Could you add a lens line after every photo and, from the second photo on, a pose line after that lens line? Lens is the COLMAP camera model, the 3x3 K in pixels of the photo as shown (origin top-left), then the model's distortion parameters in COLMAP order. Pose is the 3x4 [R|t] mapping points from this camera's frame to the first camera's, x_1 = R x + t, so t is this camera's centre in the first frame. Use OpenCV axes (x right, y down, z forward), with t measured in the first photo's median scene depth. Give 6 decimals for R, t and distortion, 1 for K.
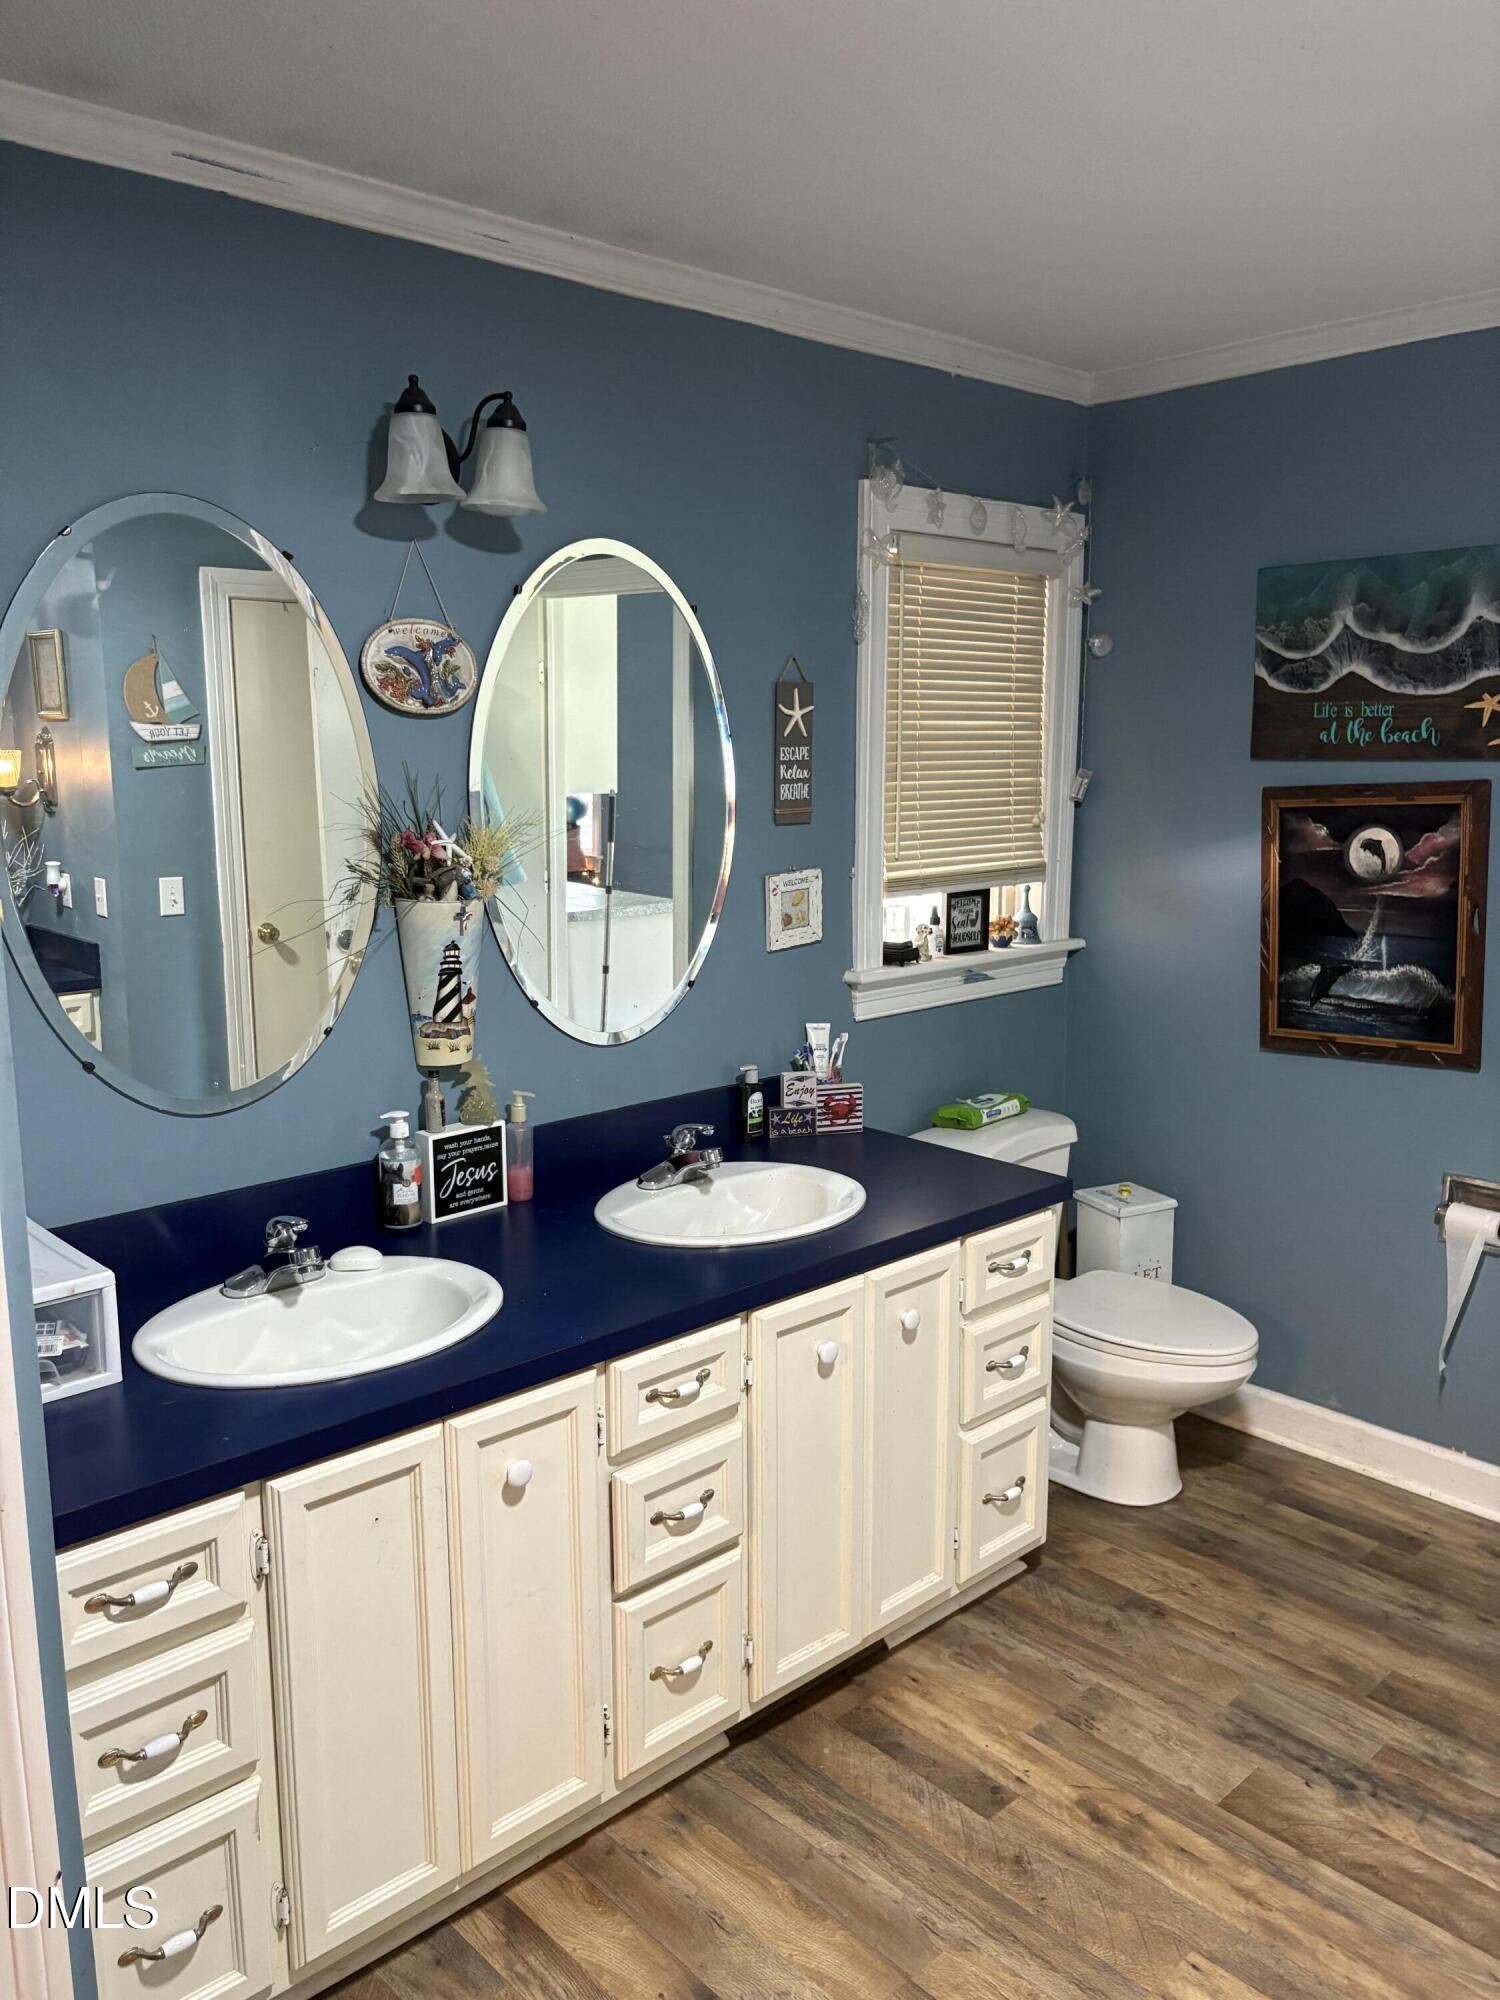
lens RADIAL K [[1524.5, 0, 751.3], [0, 1524.5, 1019.9], [0, 0, 1]] dist [0.041704, -0.041808]
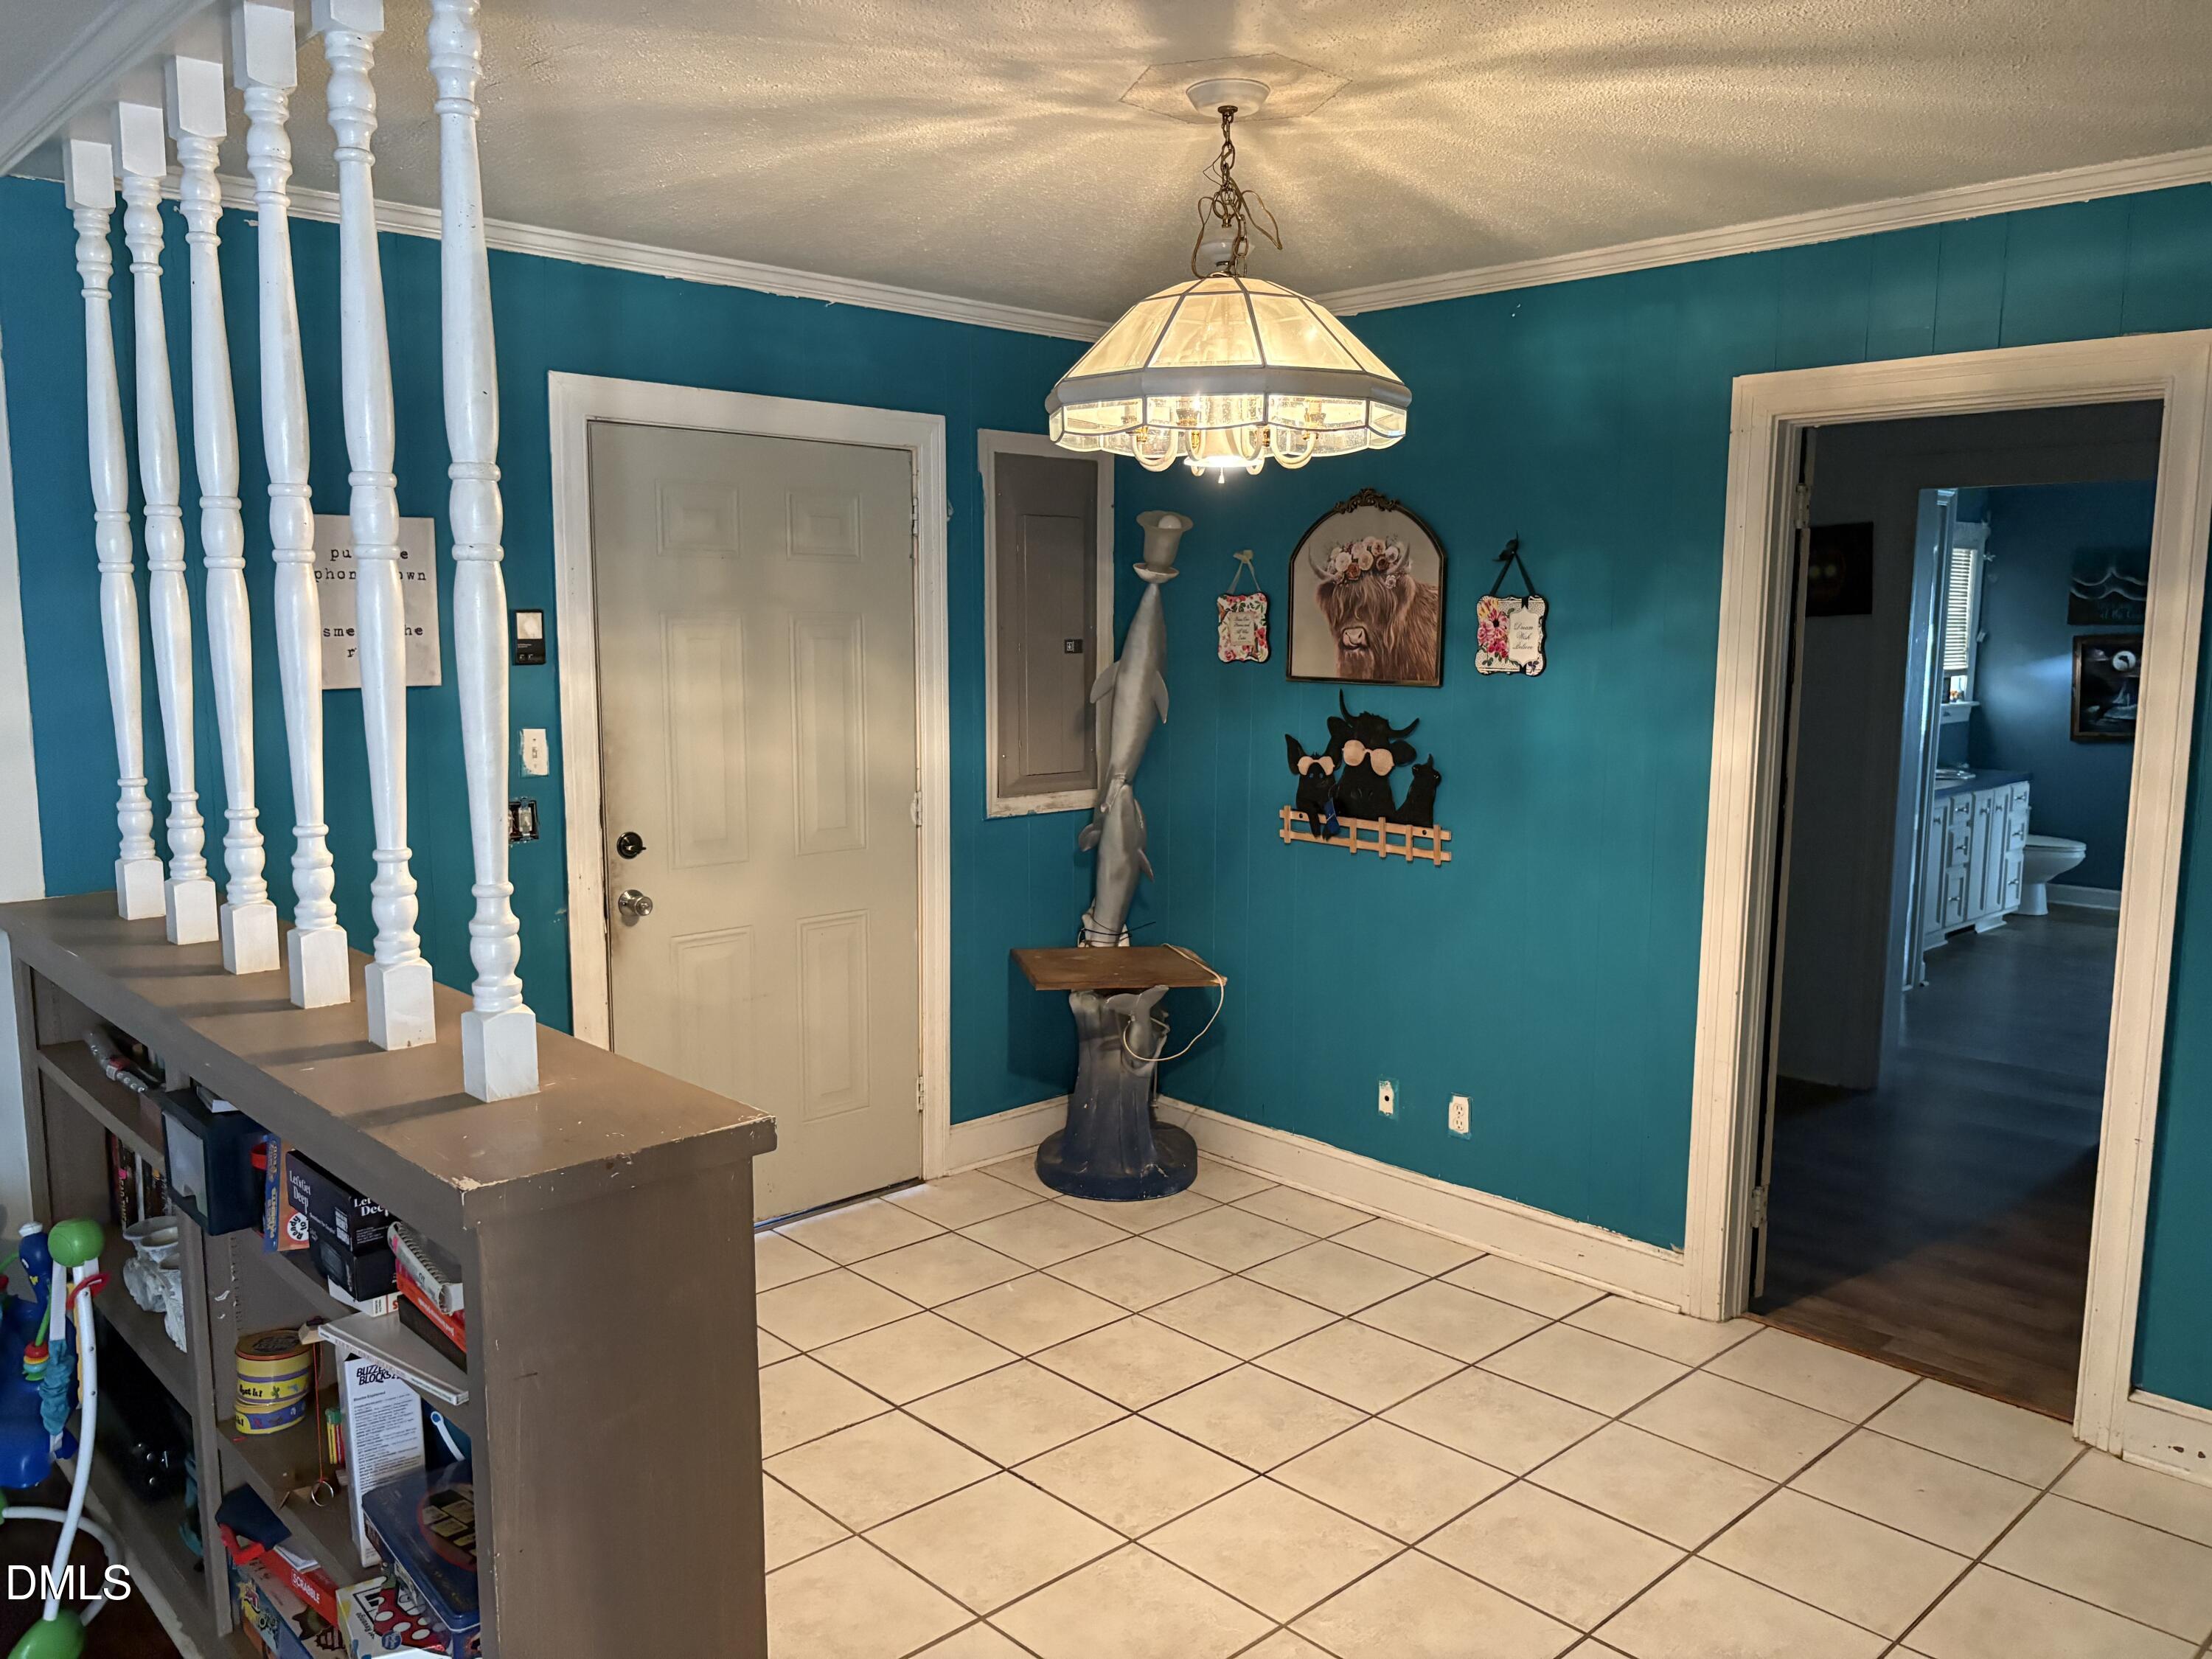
lens RADIAL K [[1686.1, 0, 1106.0], [0, 1686.1, 829.5], [0, 0, 1]] dist [0.041704, -0.041808]
pose [[0.999929, 0.006007, 0.010264, -1.348910], [-0.005470, 0.998657, -0.051514, 0.335119], [-0.010559, 0.051454, 0.998620, -1.849299]]
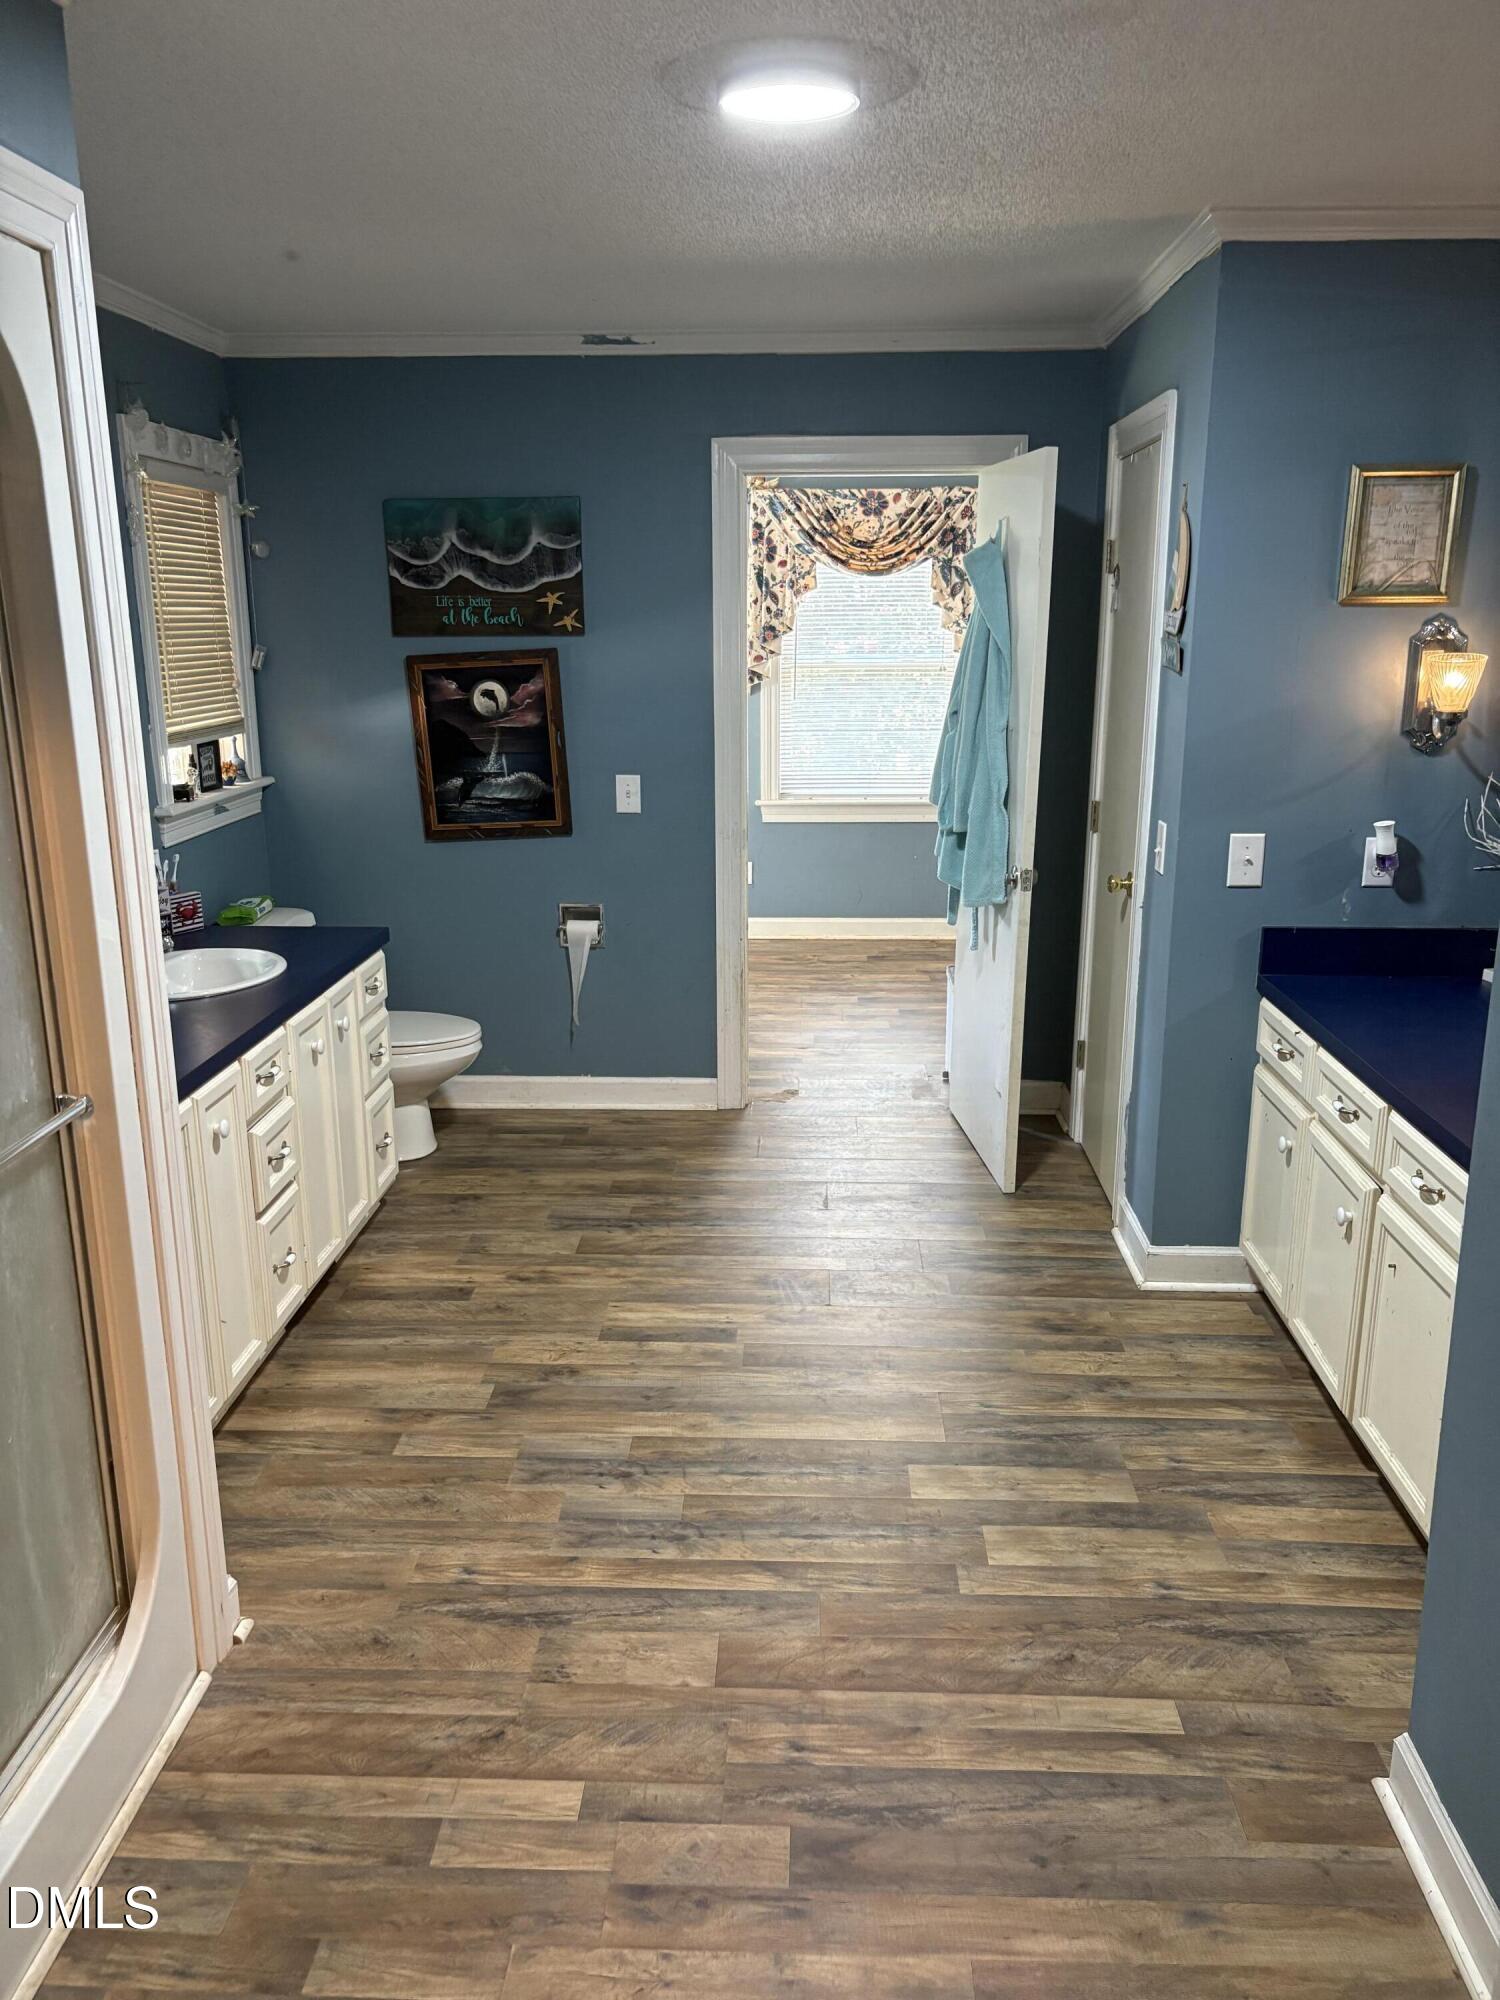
lens RADIAL K [[1485.2, 0, 745.1], [0, 1485.2, 1032.9], [0, 0, 1]] dist [0.123279, -0.336476]
pose [[0.718034, -0.189769, 0.669638, -0.469168], [0.129151, 0.981731, 0.139728, 0.041620], [-0.683921, -0.013845, 0.729425, -0.258603]]
